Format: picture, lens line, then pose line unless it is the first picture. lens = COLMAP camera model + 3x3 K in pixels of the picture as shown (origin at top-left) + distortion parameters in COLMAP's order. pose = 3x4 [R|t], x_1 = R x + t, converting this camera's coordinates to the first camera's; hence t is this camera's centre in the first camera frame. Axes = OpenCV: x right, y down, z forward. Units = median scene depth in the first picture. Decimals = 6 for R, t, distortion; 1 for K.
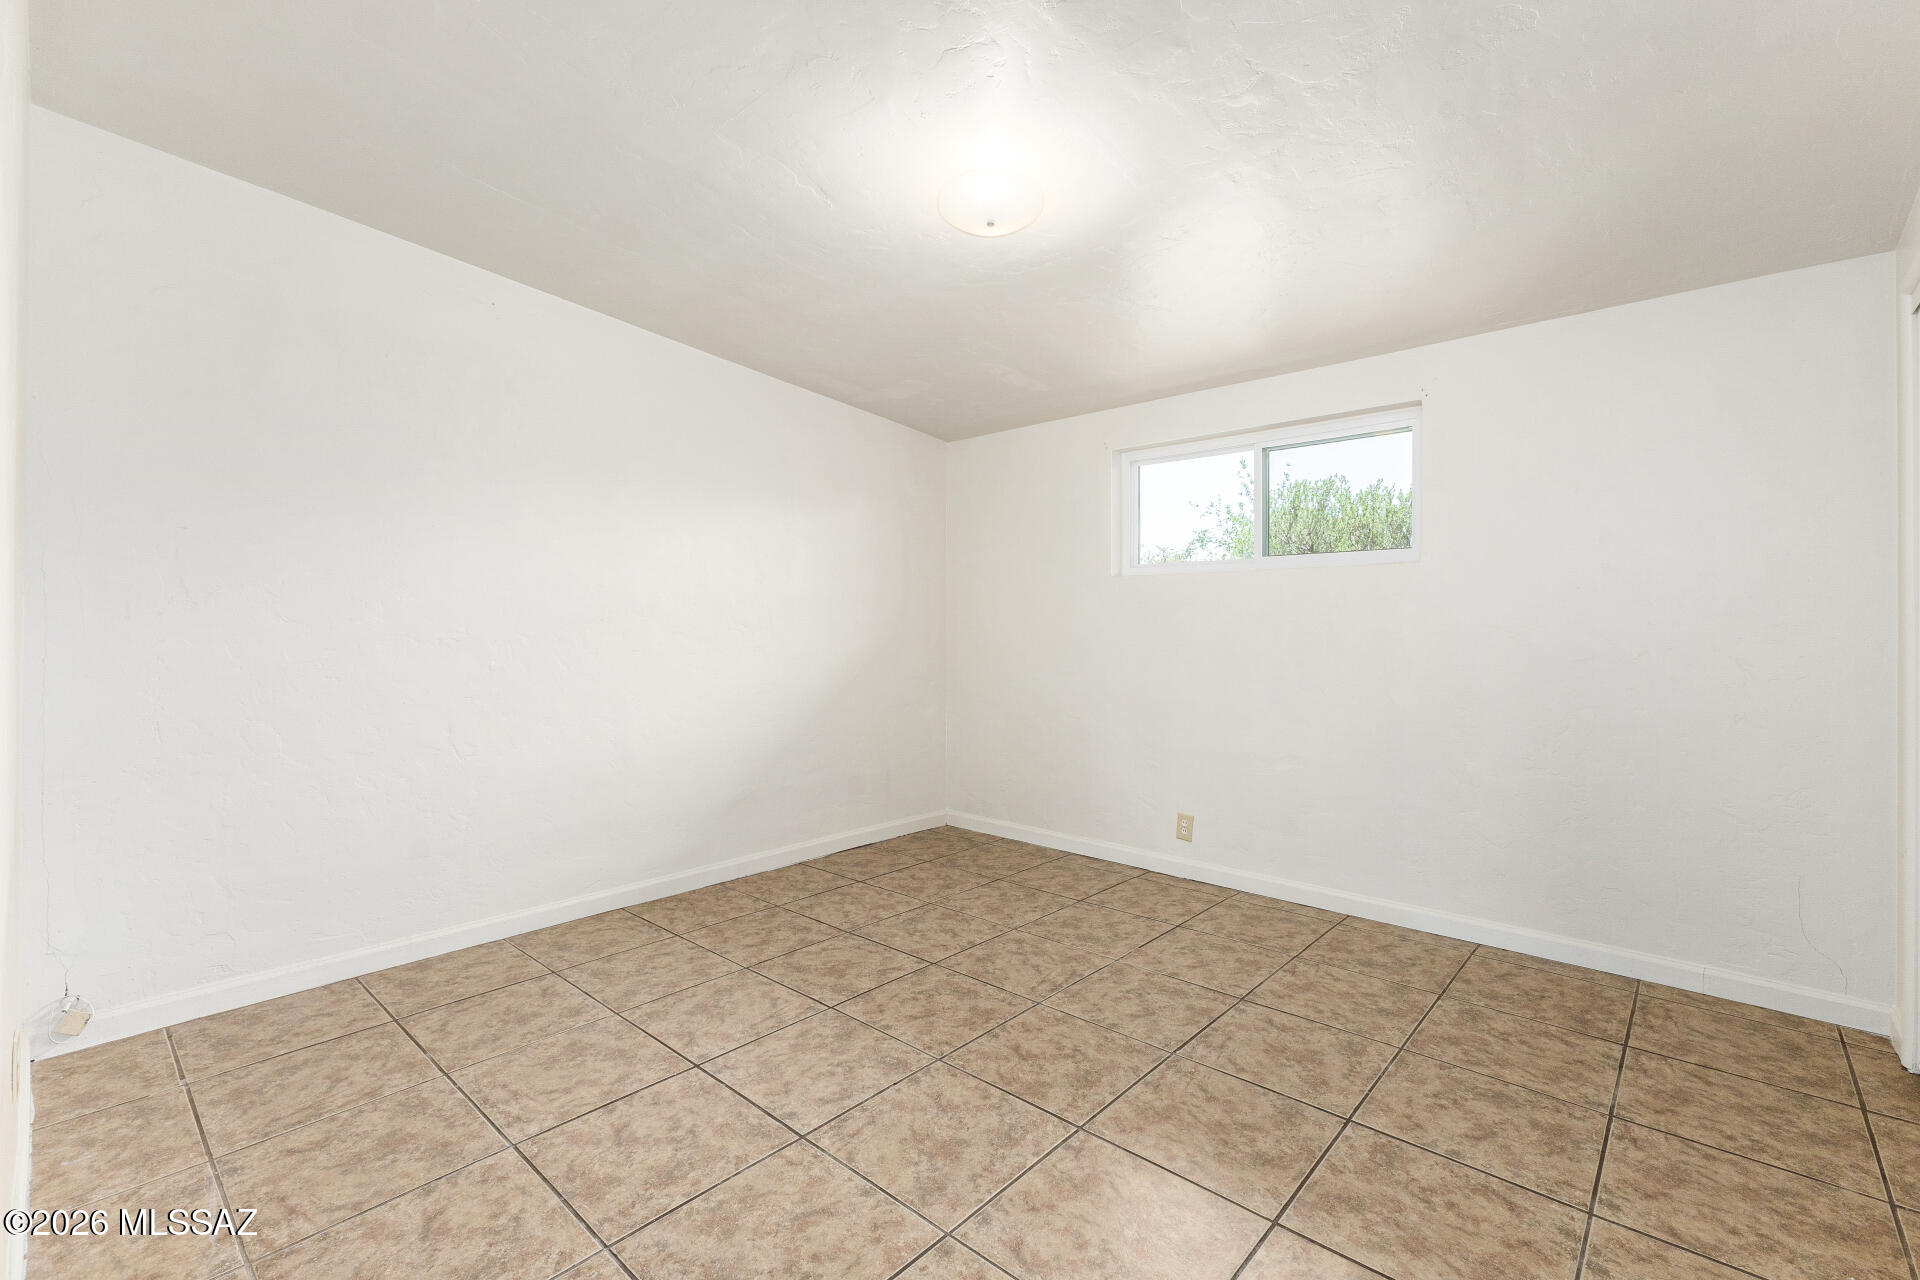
lens RADIAL K [[822.6, 0, 958.8], [0, 822.6, 637.4], [0, 0, 1]] dist [0.011921, -0.001027]
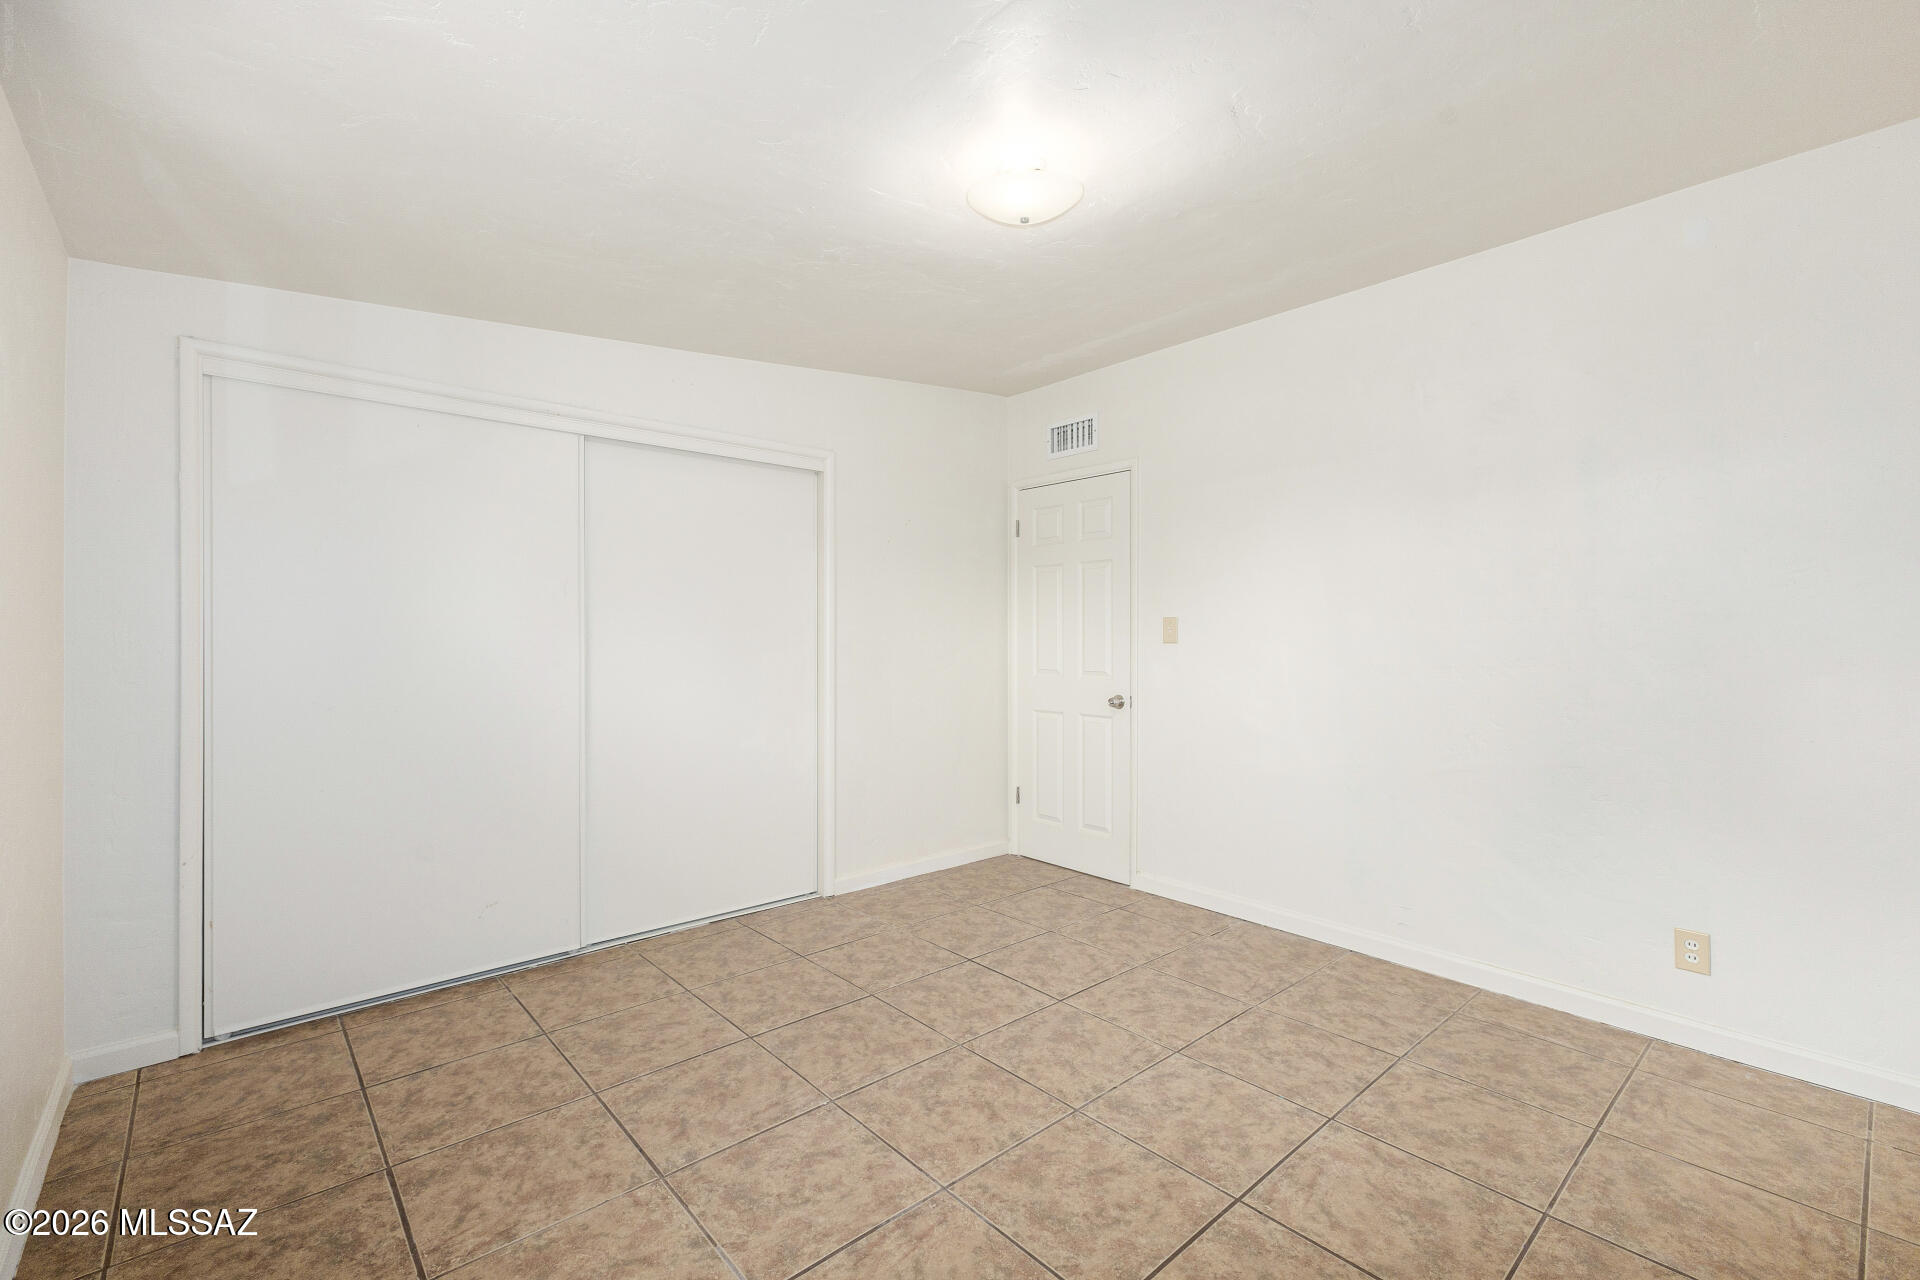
lens RADIAL K [[822.6, 0, 958.8], [0, 822.6, 637.4], [0, 0, 1]] dist [0.011921, -0.001027]
pose [[-0.994116, -0.003330, 0.108266, 0.008773], [-0.001582, 0.999867, 0.016221, -0.047771], [-0.108305, 0.015955, -0.993990, 1.742466]]
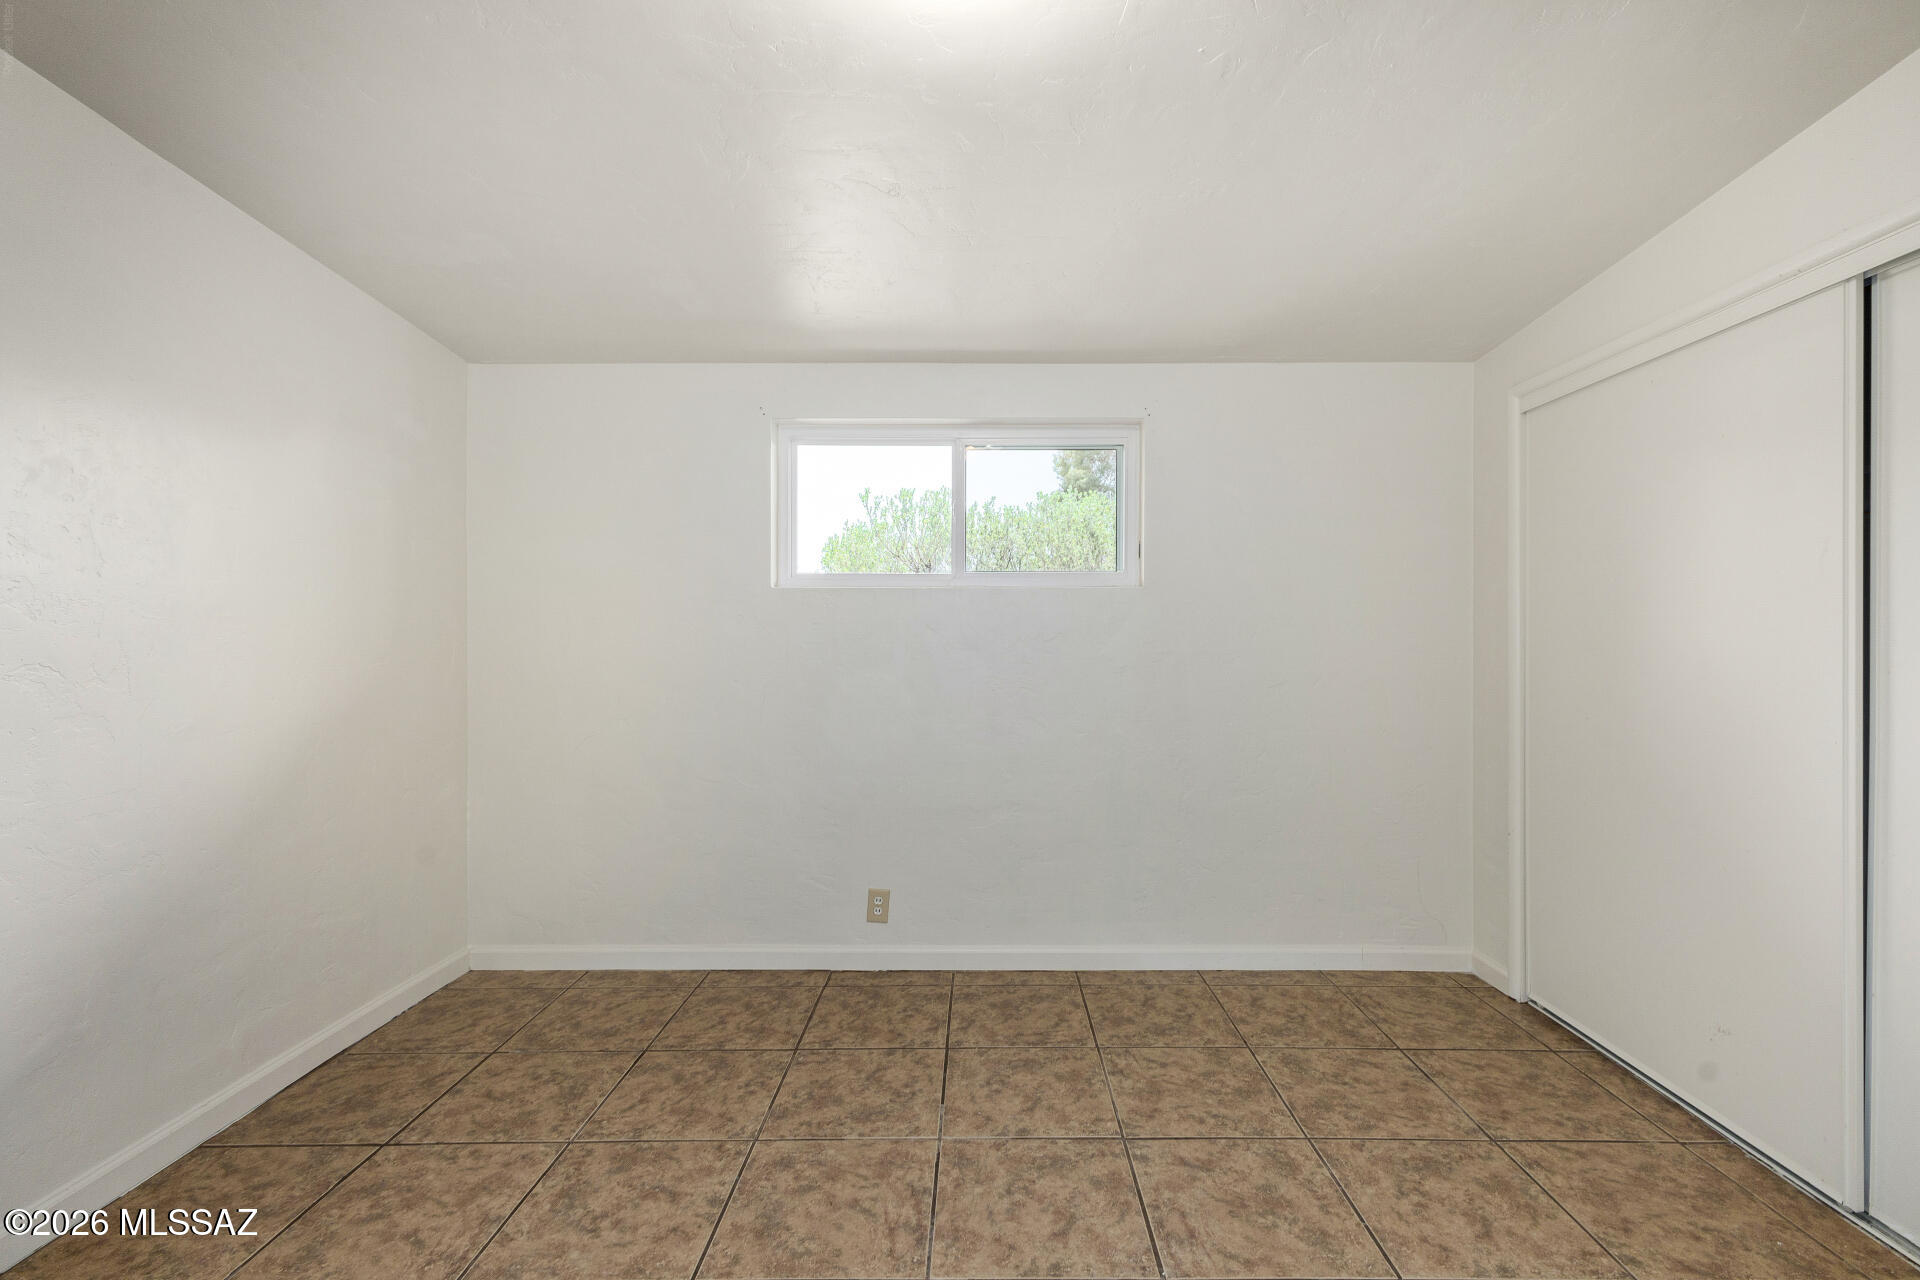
lens RADIAL K [[835.3, 0, 974.5], [0, 835.3, 639.2], [0, 0, 1]] dist [0.010556, -0.000335]
pose [[0.744867, -0.003470, 0.667204, -0.300448], [0.010093, 0.999931, -0.006068, -0.032595], [-0.667136, 0.011254, 0.744851, 0.514521]]
